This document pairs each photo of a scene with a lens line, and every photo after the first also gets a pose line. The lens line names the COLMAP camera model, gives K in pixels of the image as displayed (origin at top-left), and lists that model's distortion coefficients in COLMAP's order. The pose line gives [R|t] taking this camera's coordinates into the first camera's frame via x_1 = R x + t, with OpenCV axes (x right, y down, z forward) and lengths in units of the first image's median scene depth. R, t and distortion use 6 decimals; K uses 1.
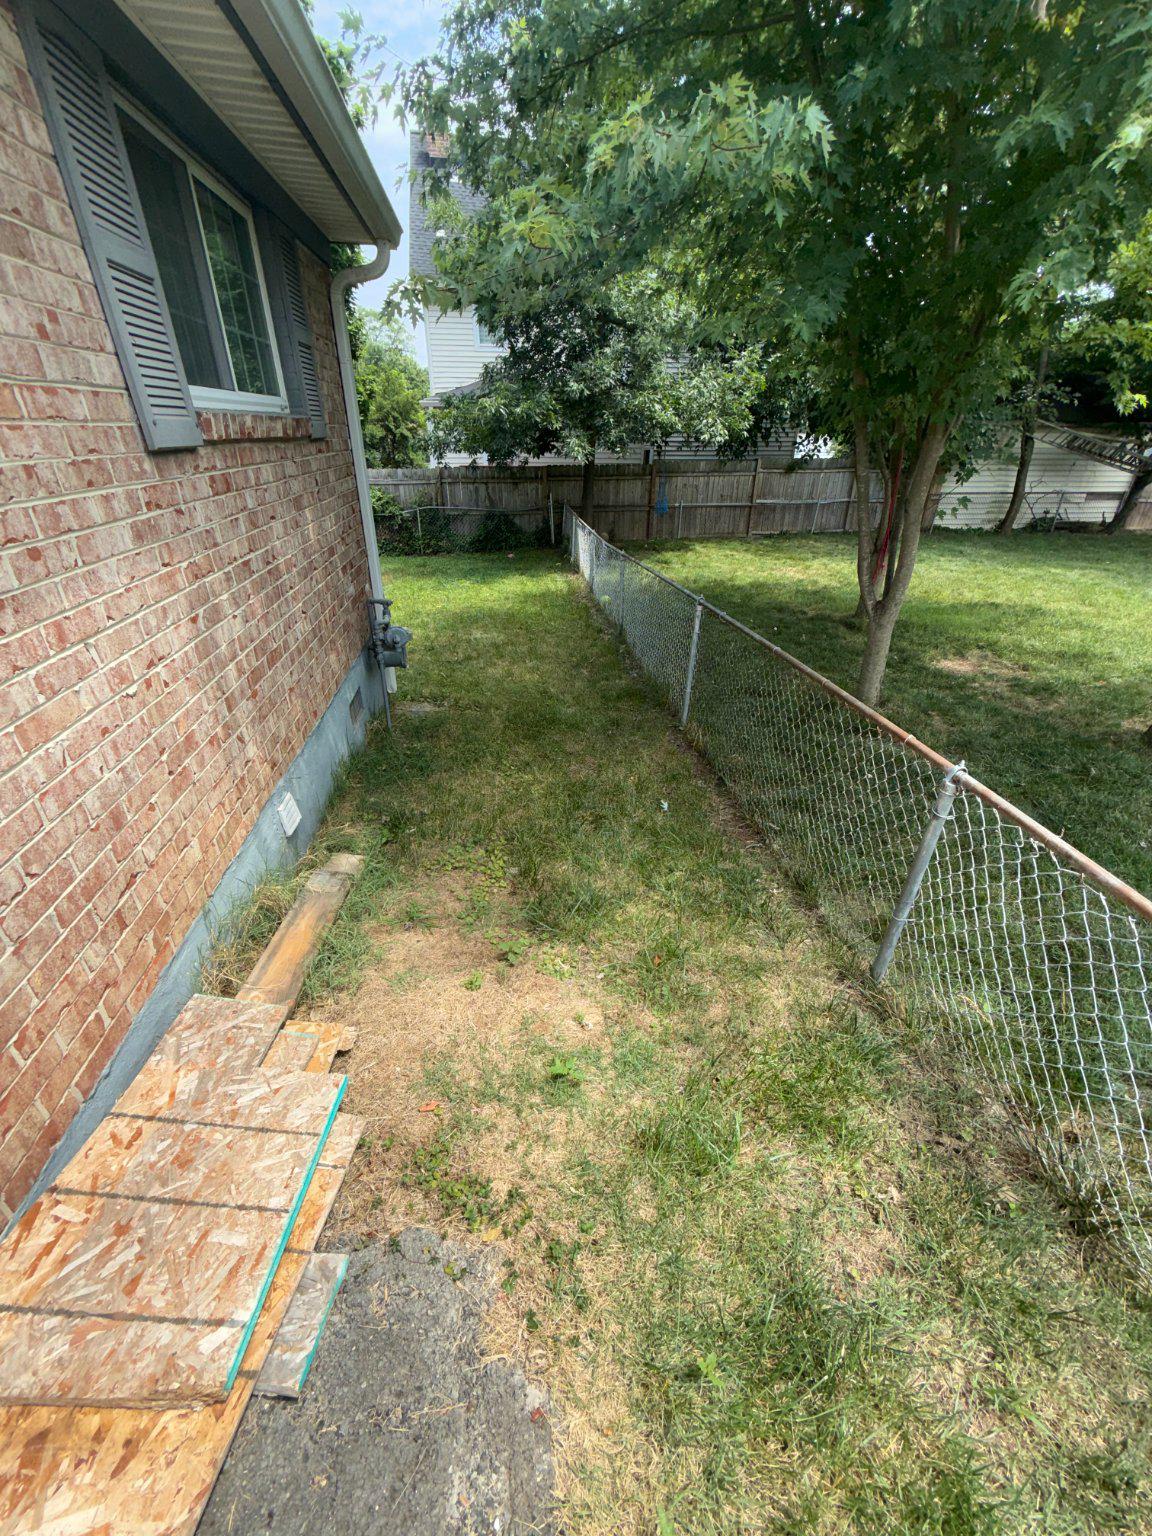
lens RADIAL K [[613.2, 0, 575.5], [0, 613.2, 770.0], [0, 0, 1]] dist [0.000475, -0.000019]
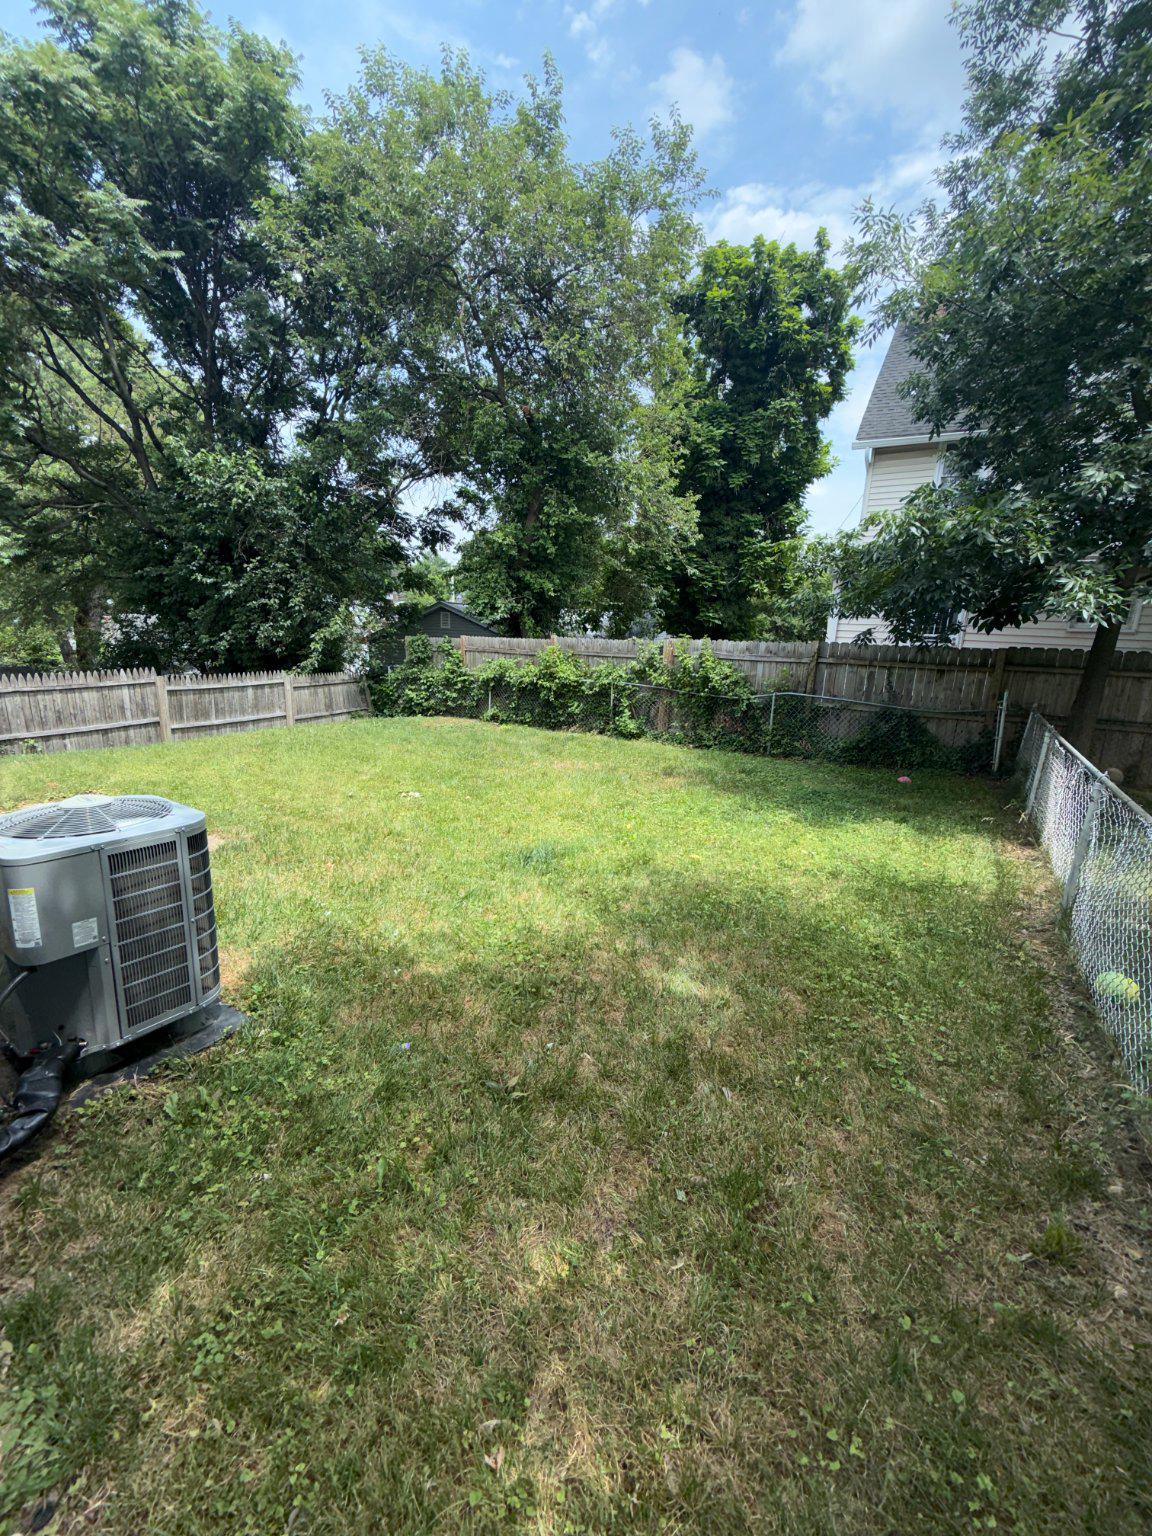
lens RADIAL K [[613.2, 0, 577.9], [0, 613.2, 765.4], [0, 0, 1]] dist [0.000475, -0.000019]
pose [[0.784609, 0.161405, -0.598613, 0.000877], [-0.328572, 0.927030, -0.180707, -0.173527], [0.525765, 0.338472, 0.780389, 0.419668]]
